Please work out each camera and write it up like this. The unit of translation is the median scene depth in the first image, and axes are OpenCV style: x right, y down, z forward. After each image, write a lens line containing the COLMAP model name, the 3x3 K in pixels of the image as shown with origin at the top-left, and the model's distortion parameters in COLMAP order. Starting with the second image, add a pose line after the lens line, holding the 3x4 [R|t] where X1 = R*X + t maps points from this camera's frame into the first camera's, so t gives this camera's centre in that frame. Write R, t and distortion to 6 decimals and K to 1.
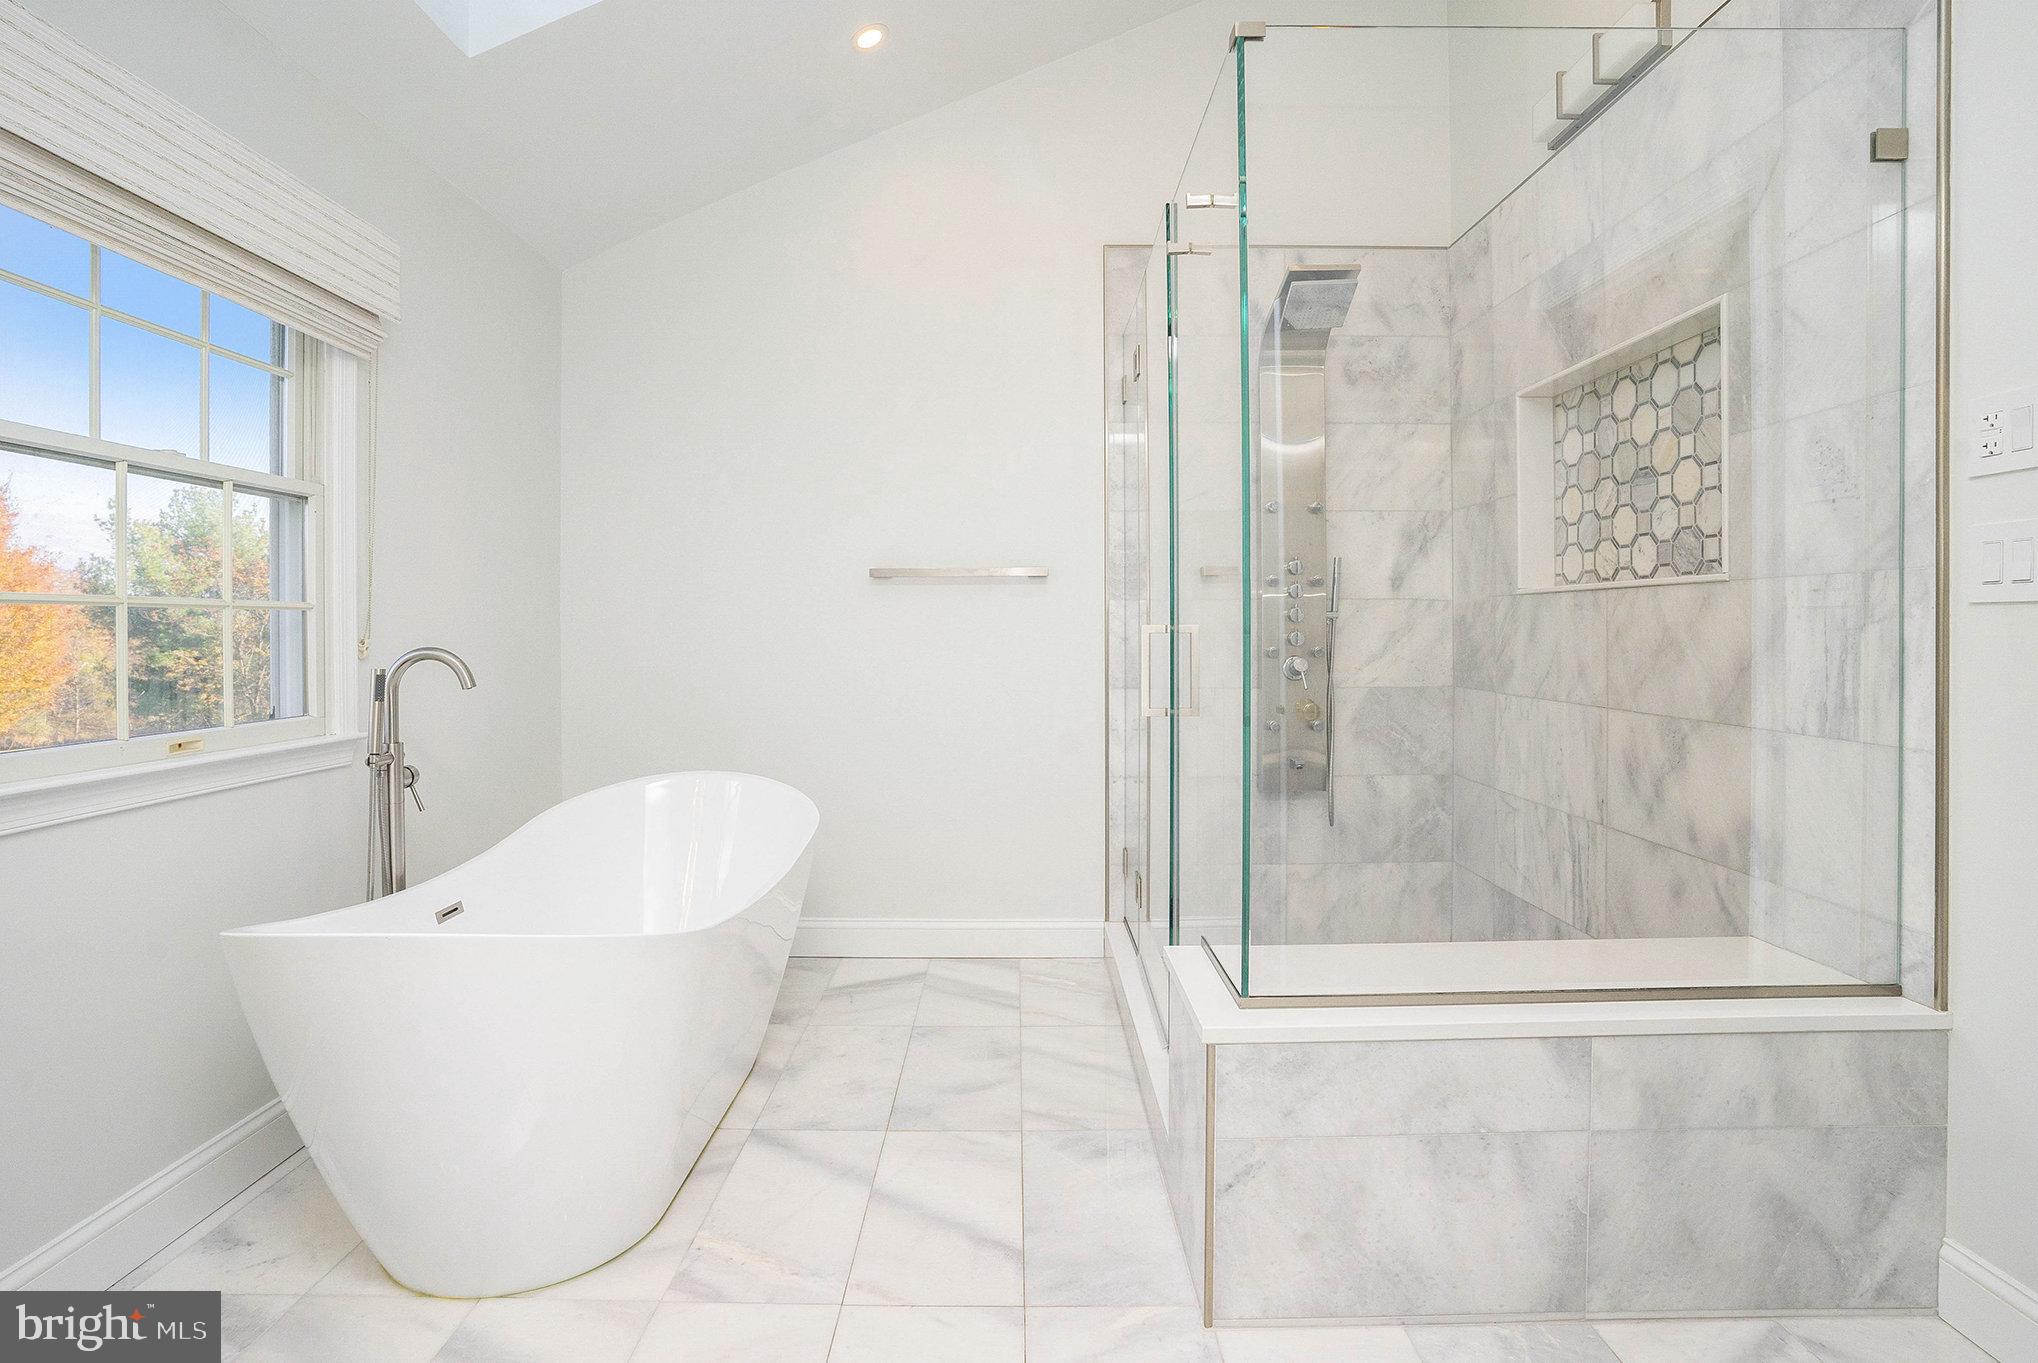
lens RADIAL K [[1012.1, 0, 1045.2], [0, 1012.1, 632.2], [0, 0, 1]] dist [-0.030922, -0.000708]
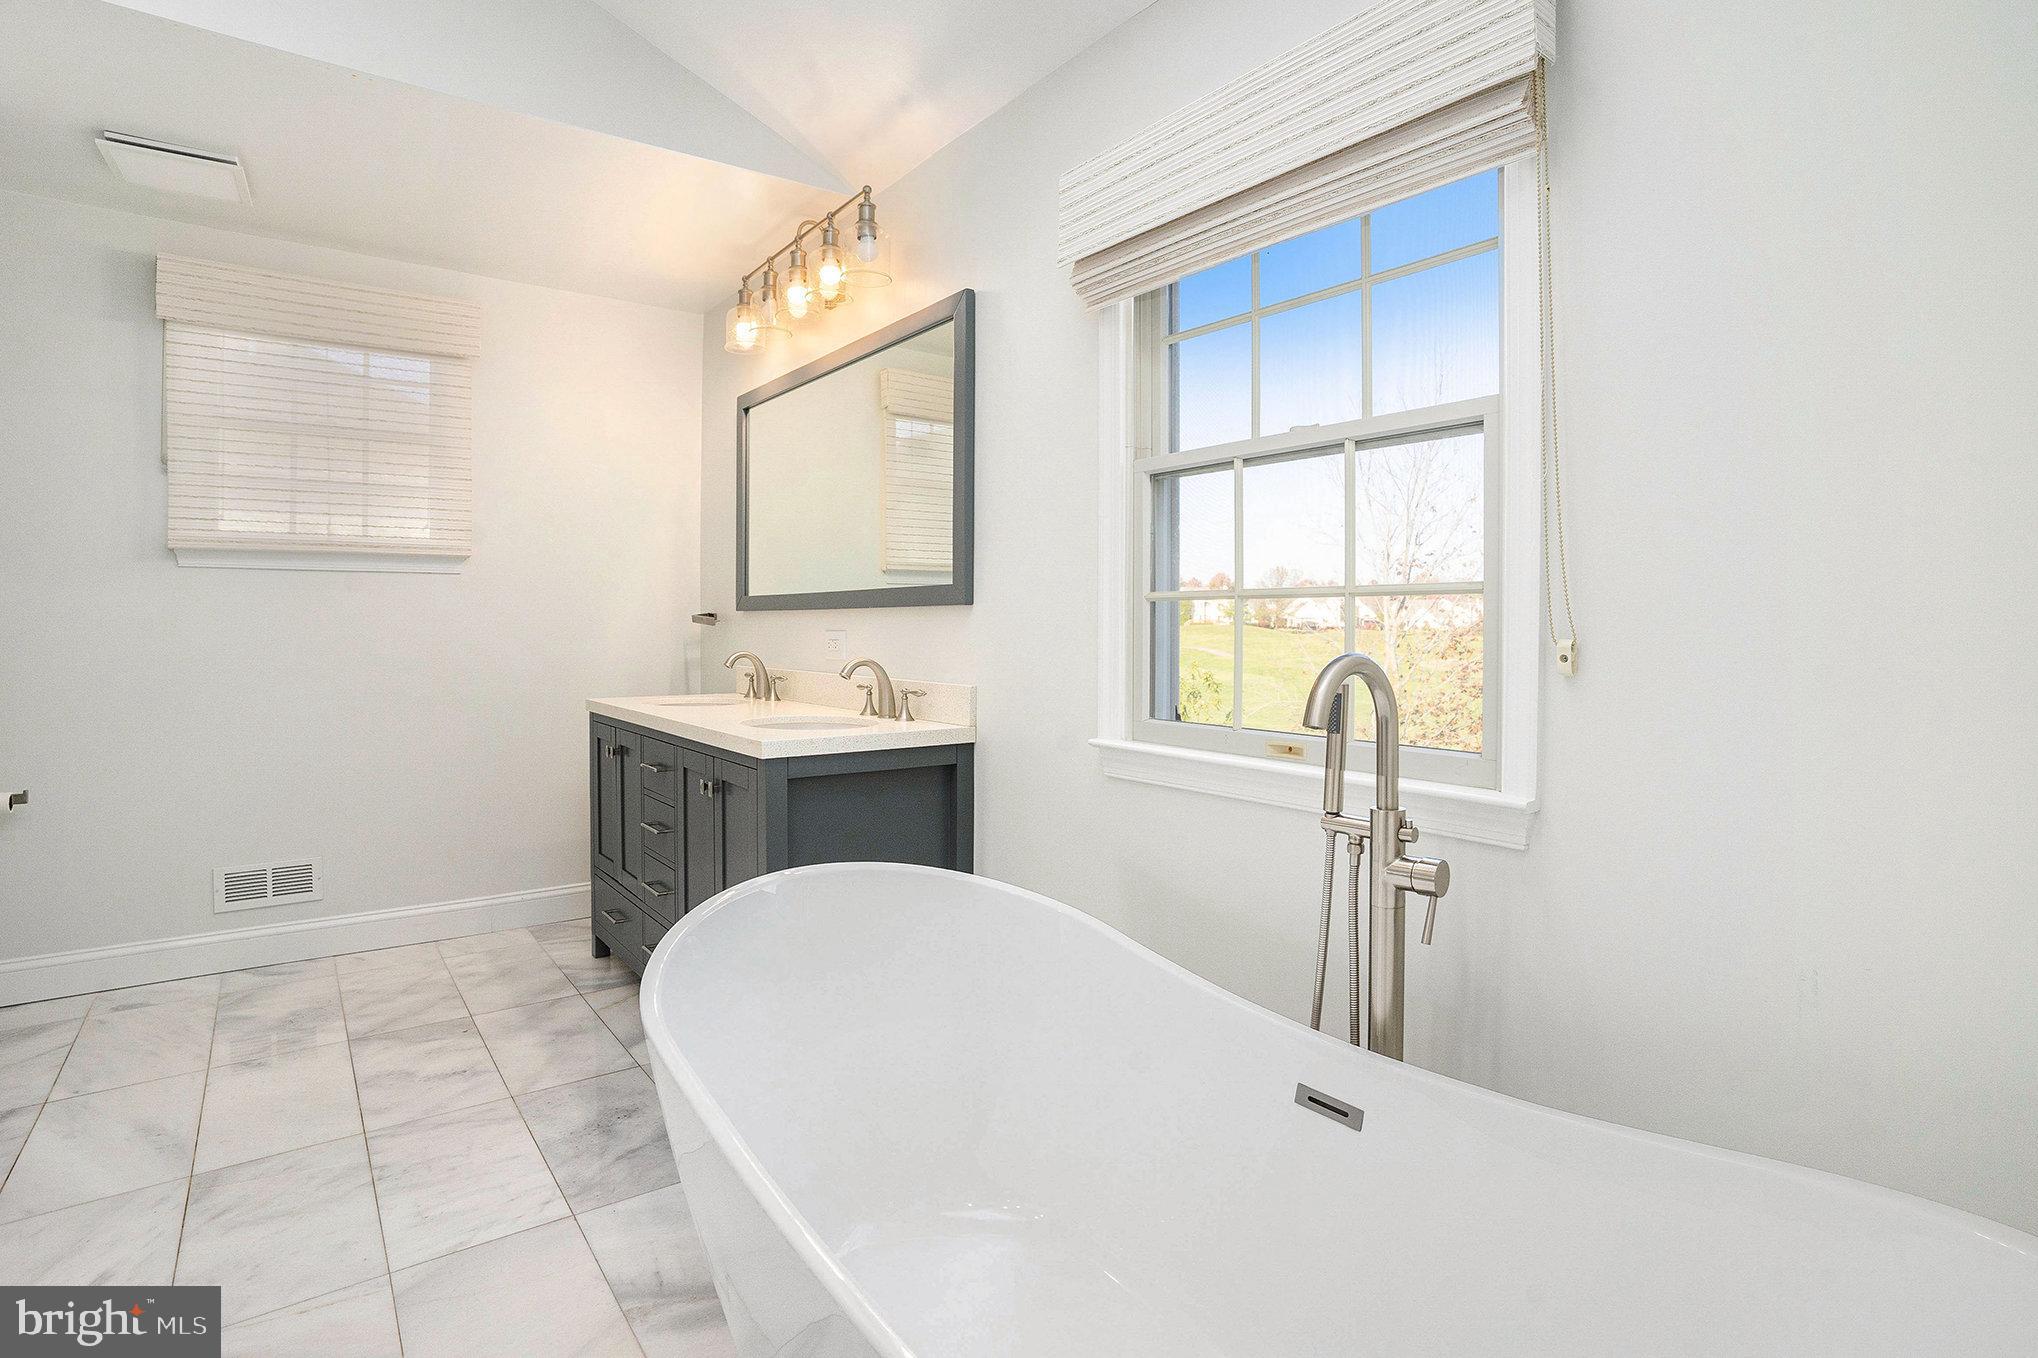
lens RADIAL K [[1005.5, 0, 1013.4], [0, 1005.5, 673.2], [0, 0, 1]] dist [-0.024738, 0.000327]
pose [[-0.820504, 0.038071, -0.570372, -0.134710], [0.006369, 0.998327, 0.057473, -0.012075], [0.571606, 0.043524, -0.819373, 1.597322]]
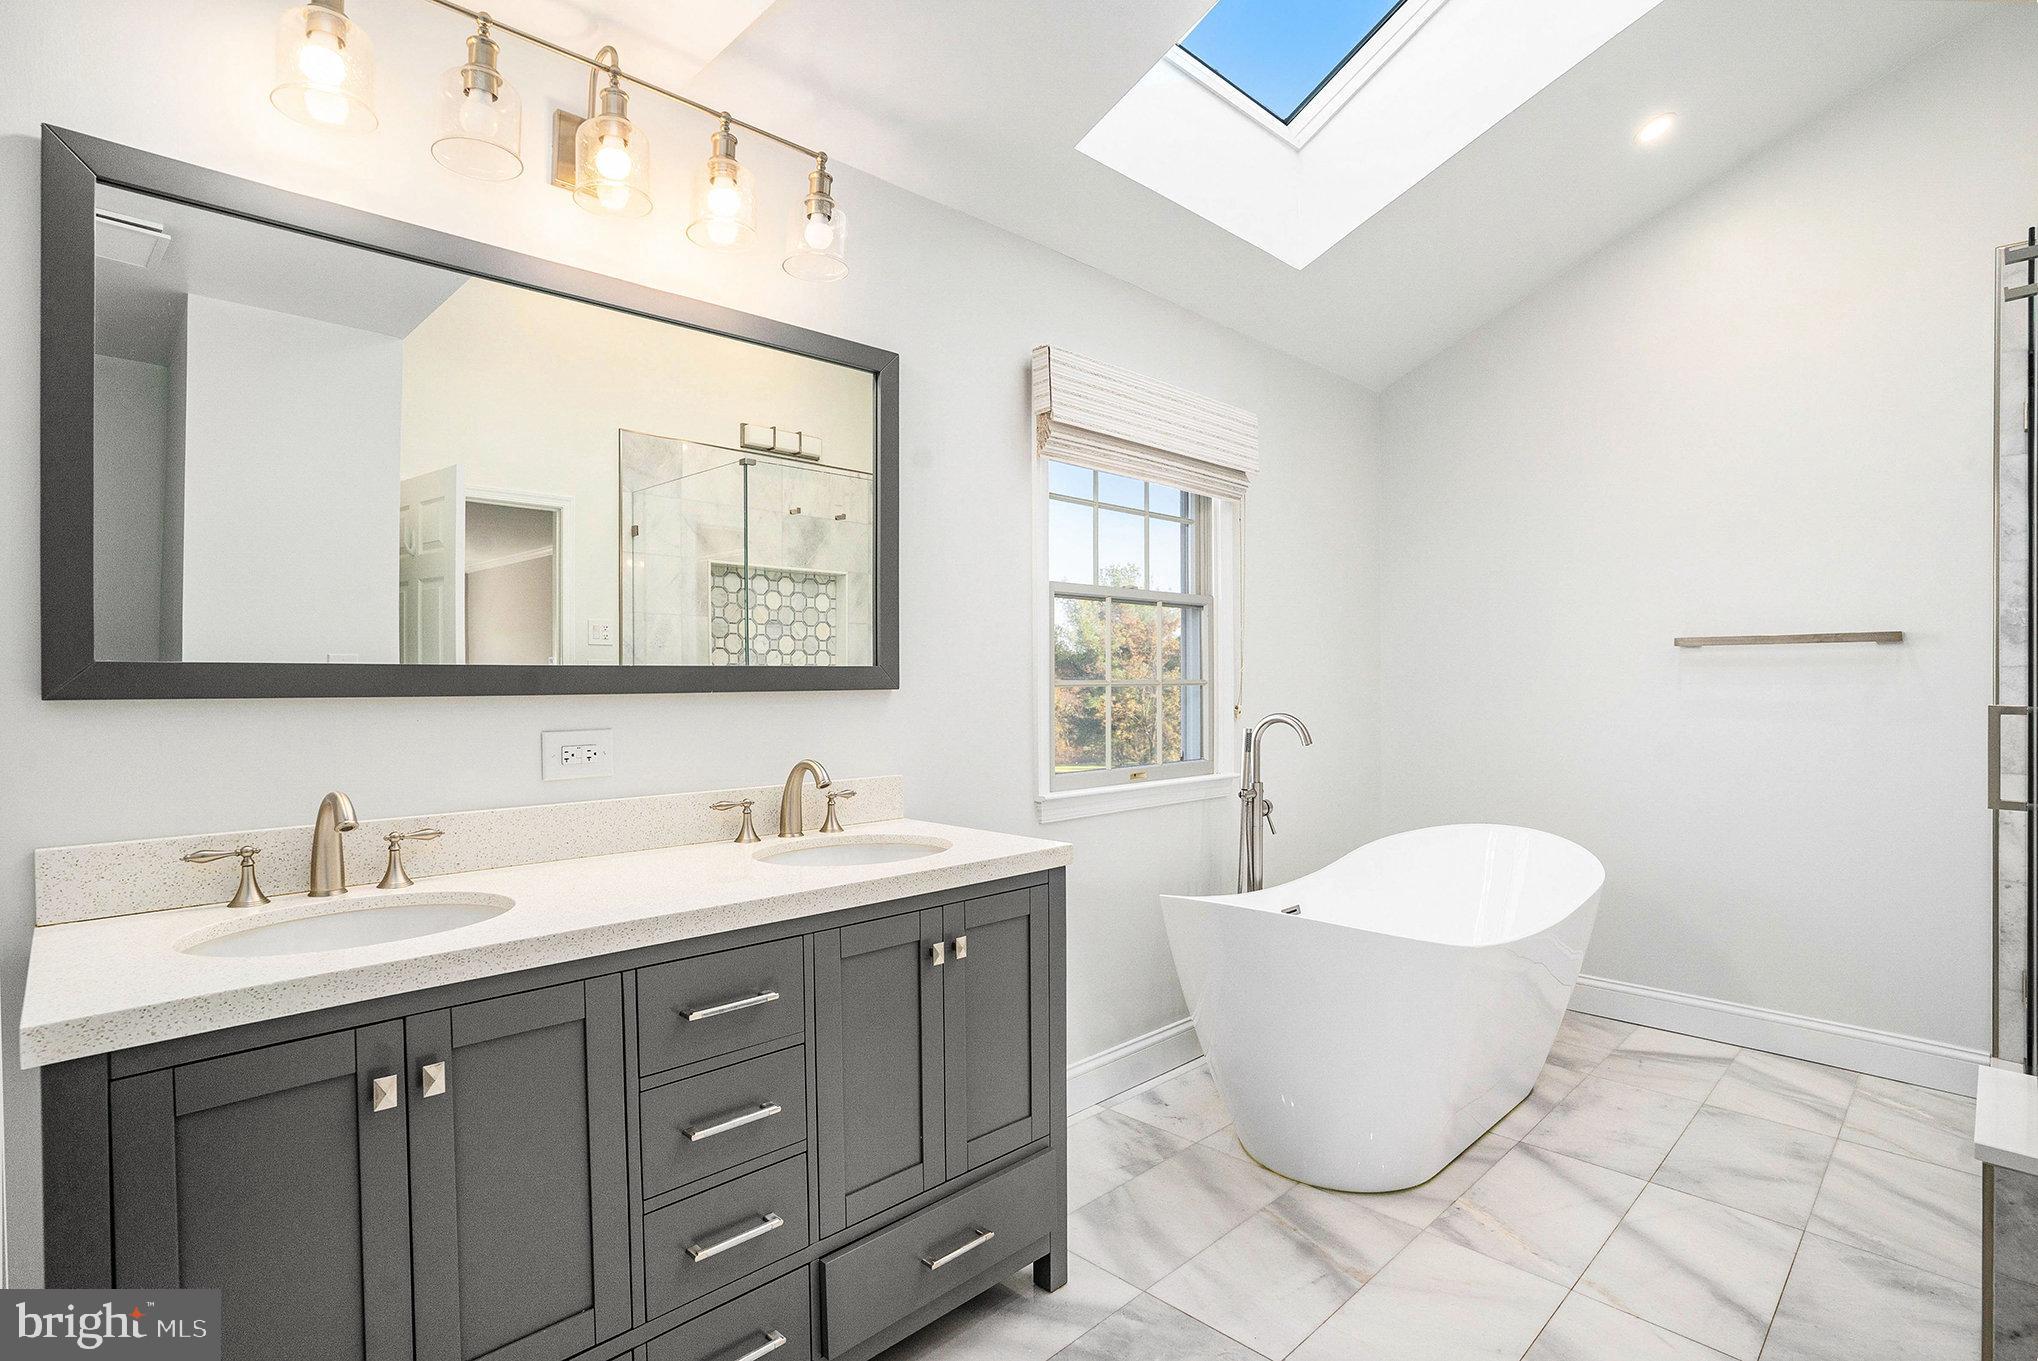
lens RADIAL K [[1005.5, 0, 1013.4], [0, 1005.5, 674.7], [0, 0, 1]] dist [-0.024738, 0.000327]
pose [[0.681377, -0.000660, -0.731933, 0.133623], [0.001777, 0.999998, 0.000752, -0.042348], [0.731931, -0.001813, 0.681377, -0.190201]]
